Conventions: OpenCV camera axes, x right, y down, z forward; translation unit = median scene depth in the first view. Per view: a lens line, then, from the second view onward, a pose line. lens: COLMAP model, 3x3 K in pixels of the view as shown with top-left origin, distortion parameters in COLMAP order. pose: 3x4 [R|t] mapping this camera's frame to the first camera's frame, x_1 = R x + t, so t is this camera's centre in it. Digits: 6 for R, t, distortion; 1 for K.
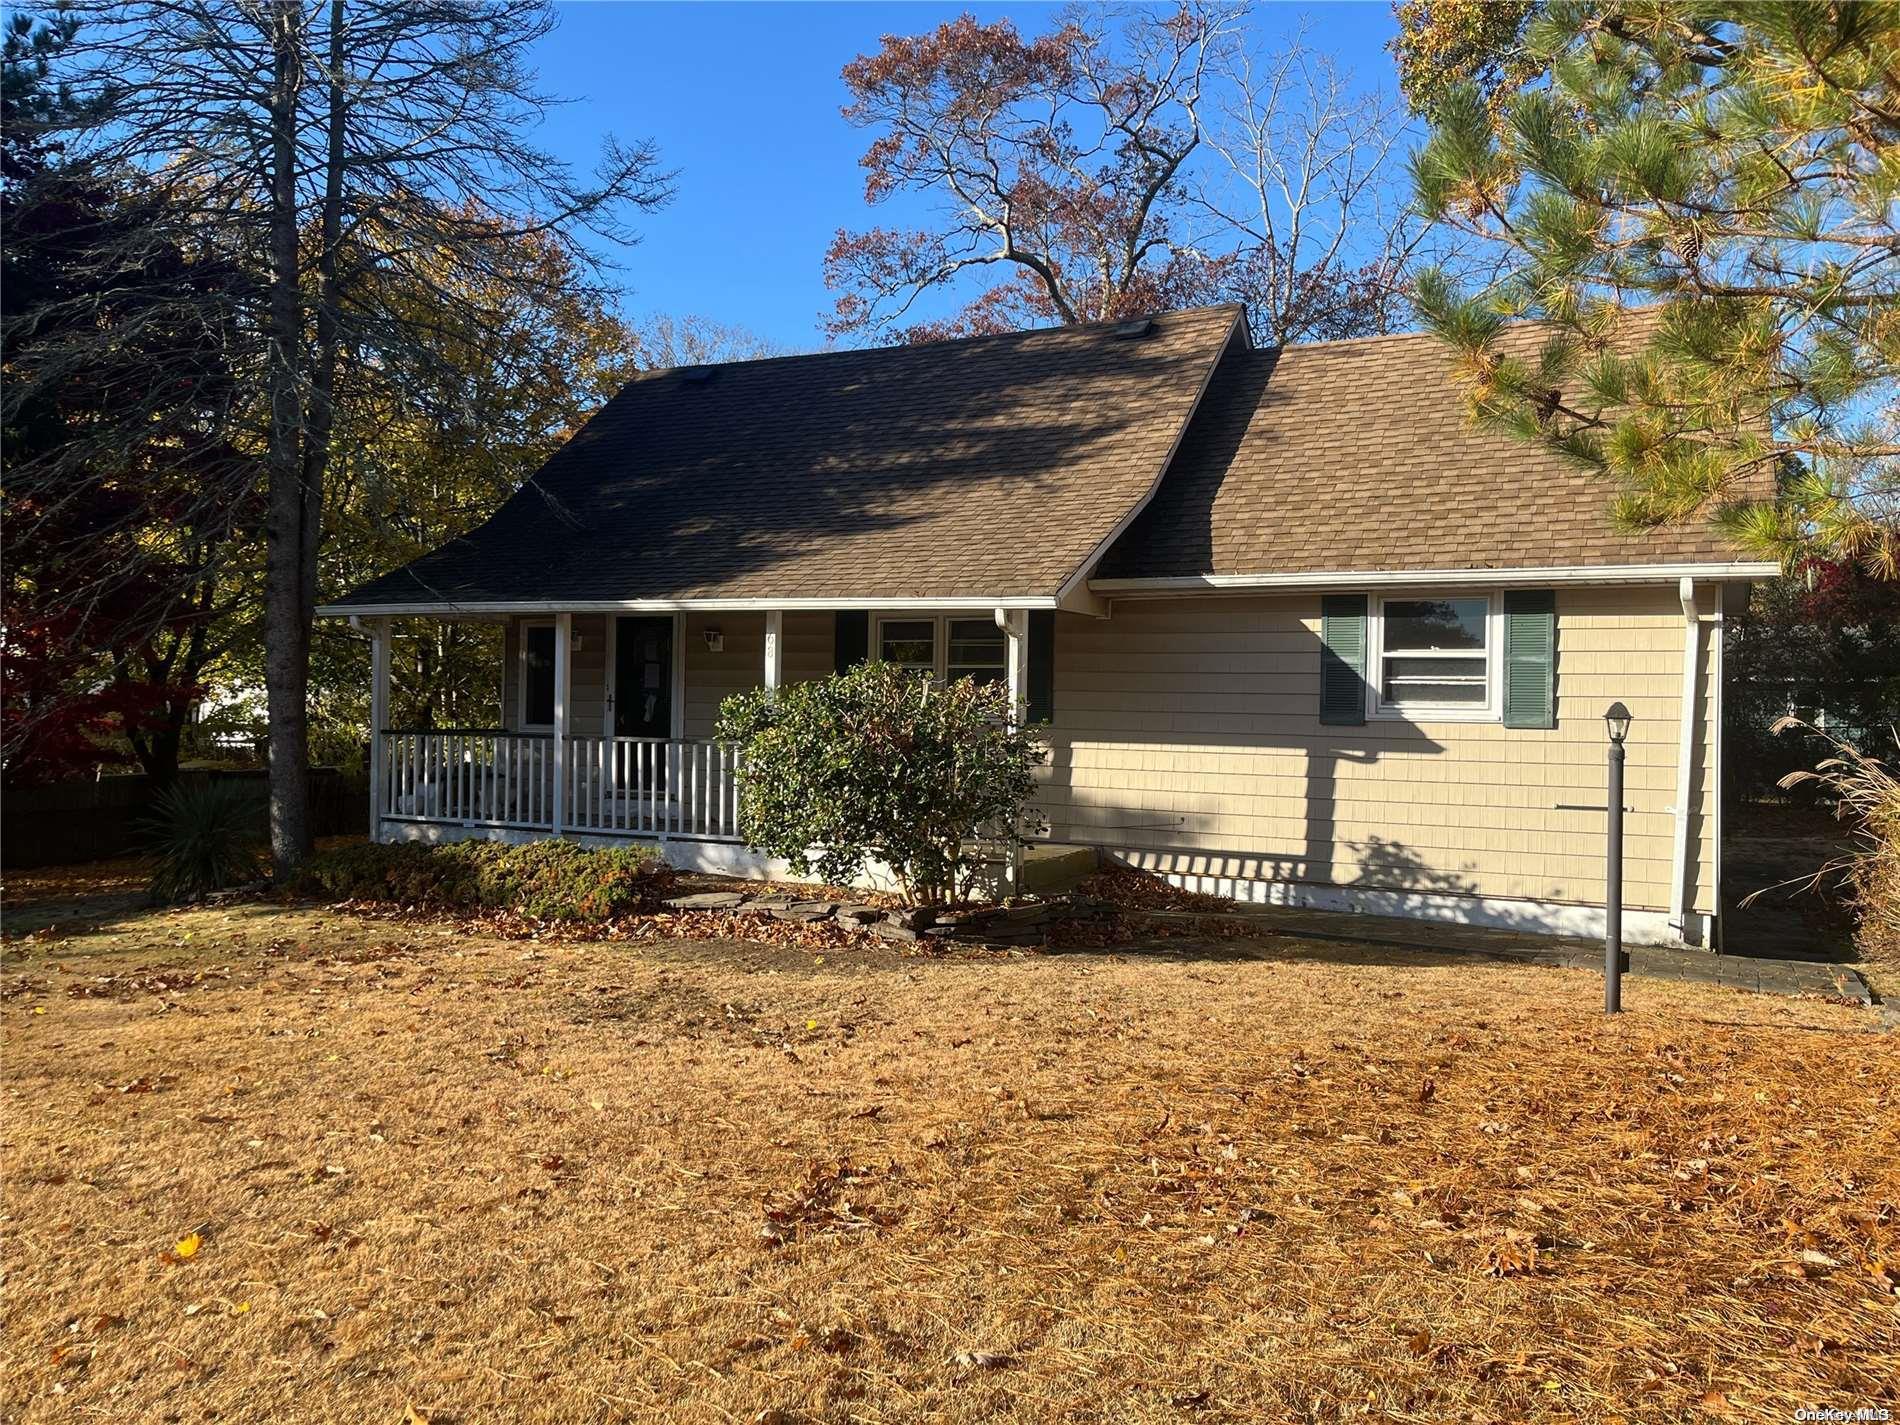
lens RADIAL K [[1100.7, 0, 943.0], [0, 1100.7, 721.9], [0, 0, 1]] dist [0.003016, -0.000991]
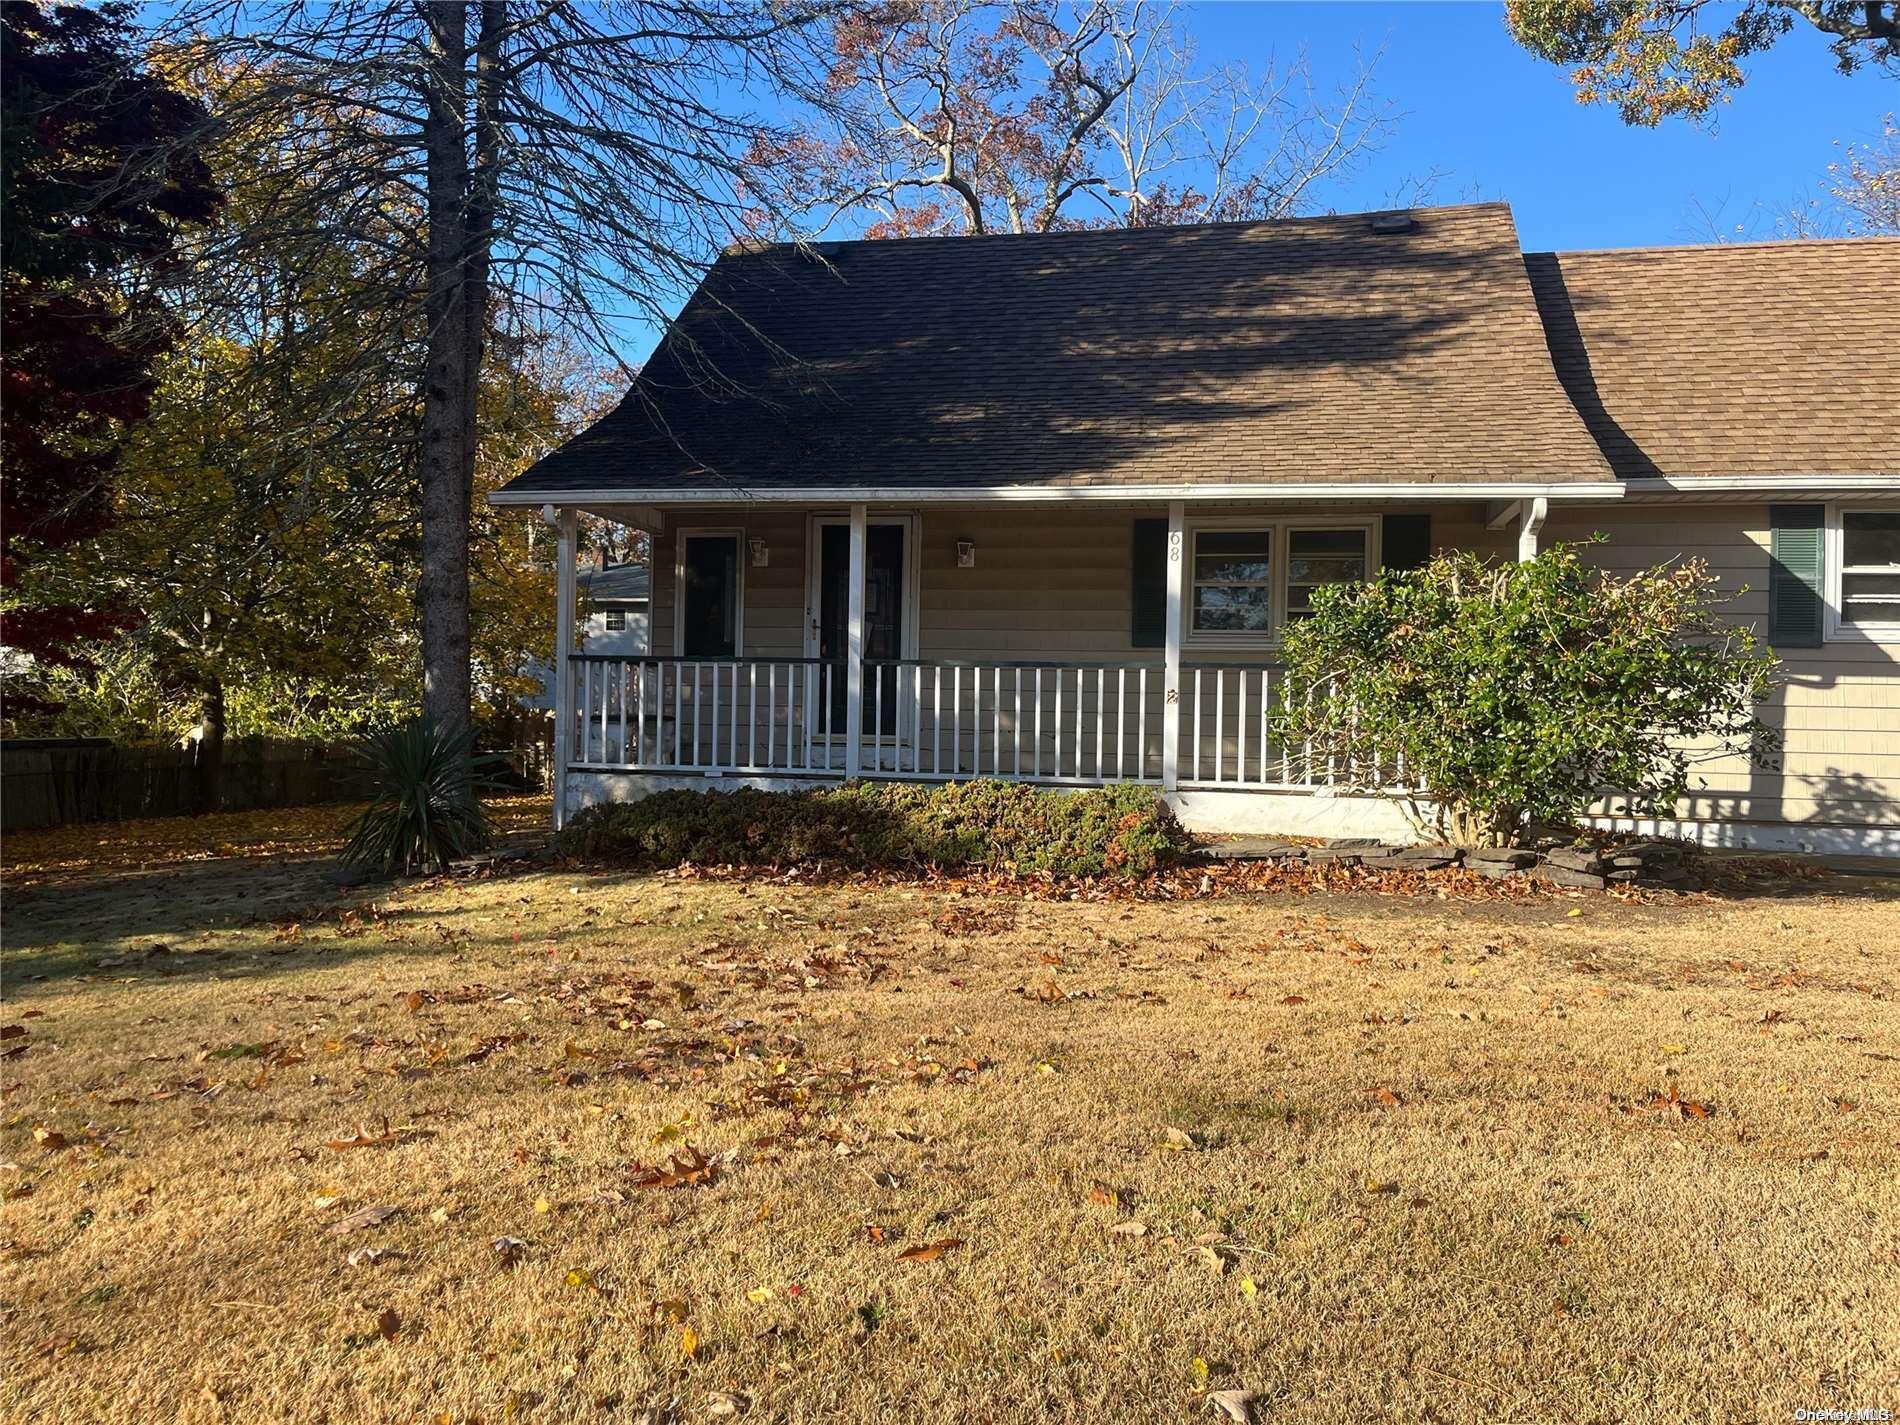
lens RADIAL K [[1148.2, 0, 950.0], [0, 1148.2, 712.5], [0, 0, 1]] dist [0.025459, -0.035200]
pose [[0.979150, 0.002126, 0.203130, -0.508575], [-0.003901, 0.999958, 0.008337, 0.050740], [-0.203103, -0.008956, 0.979116, 0.202686]]
